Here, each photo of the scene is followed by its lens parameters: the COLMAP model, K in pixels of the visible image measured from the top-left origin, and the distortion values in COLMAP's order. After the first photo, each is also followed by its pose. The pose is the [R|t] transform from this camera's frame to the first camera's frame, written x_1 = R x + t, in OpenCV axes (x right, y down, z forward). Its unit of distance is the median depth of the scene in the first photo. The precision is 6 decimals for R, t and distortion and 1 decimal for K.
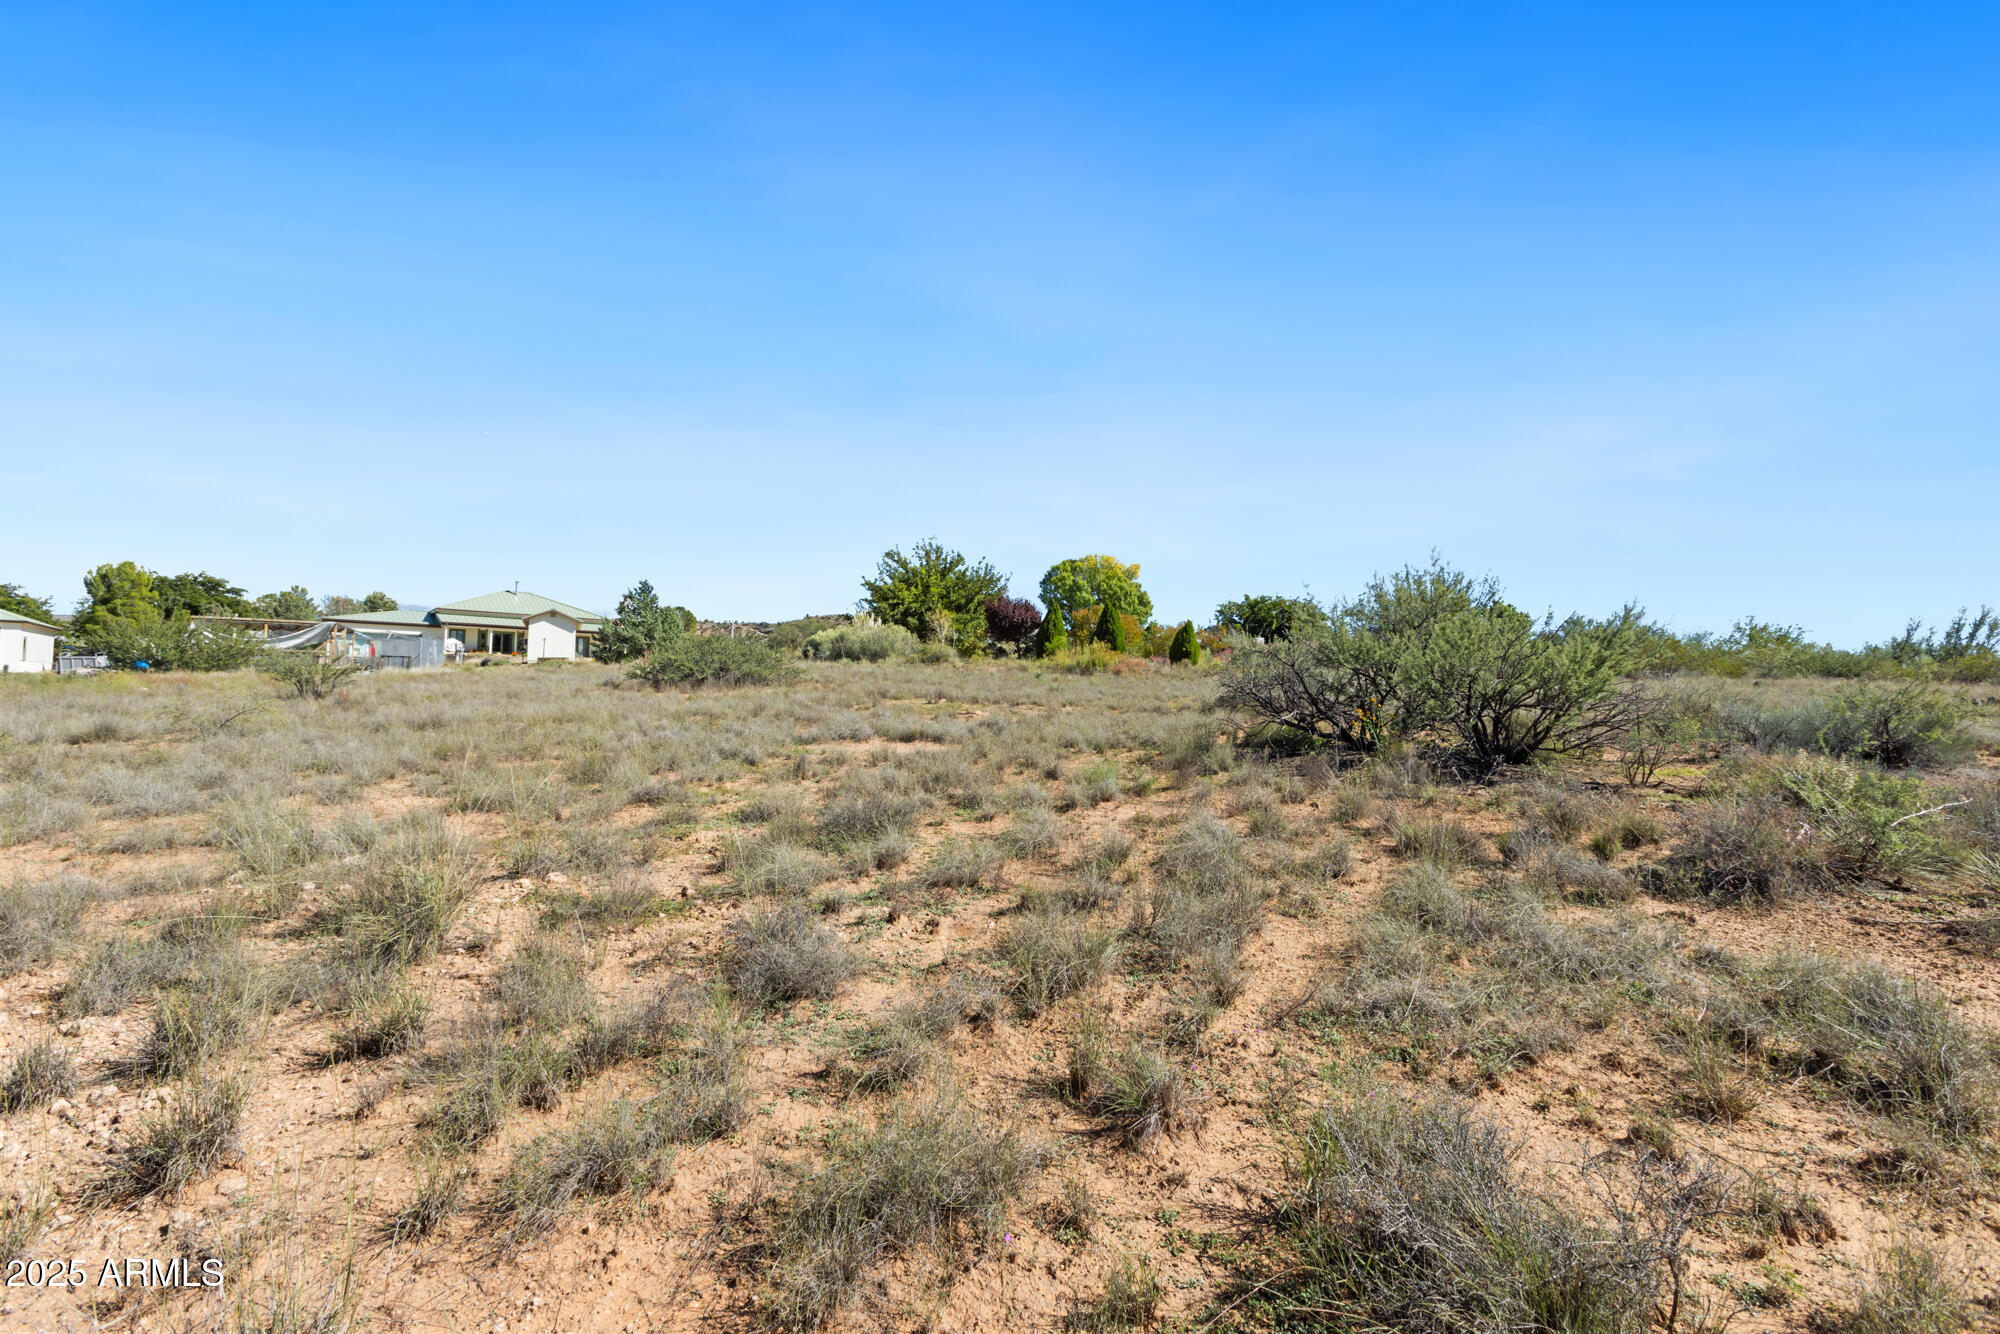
lens RADIAL K [[884.5, 0, 993.9], [0, 884.5, 667.3], [0, 0, 1]] dist [-0.001810, 0.000082]
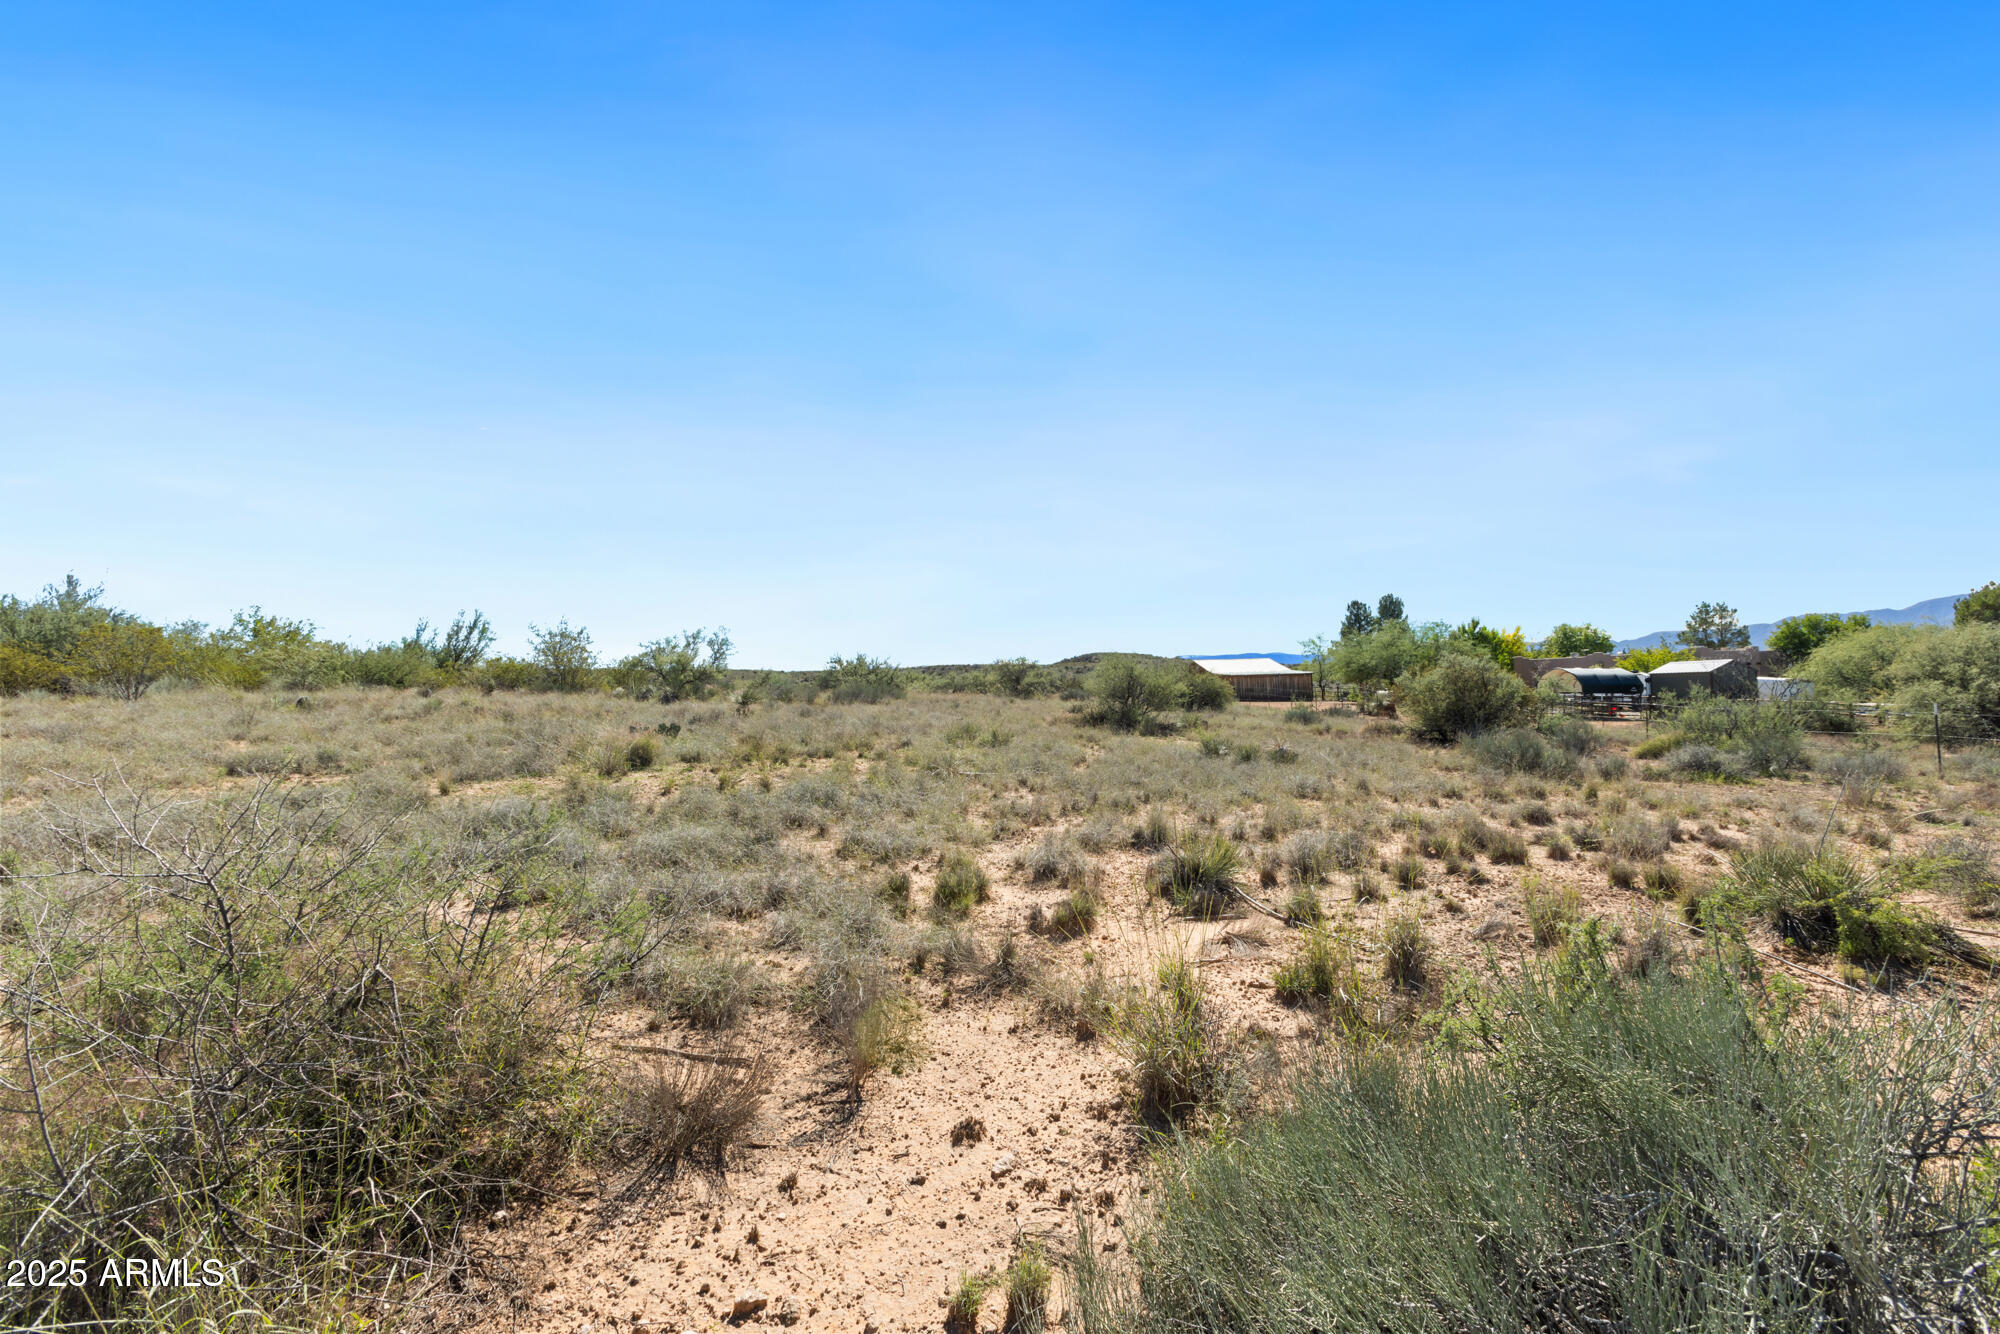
lens RADIAL K [[884.5, 0, 993.9], [0, 884.5, 667.3], [0, 0, 1]] dist [-0.001810, 0.000082]
pose [[0.151451, -0.002661, 0.988461, 0.180046], [0.002131, 0.999995, 0.002365, -0.003193], [-0.988463, 0.001748, 0.151456, 0.233991]]
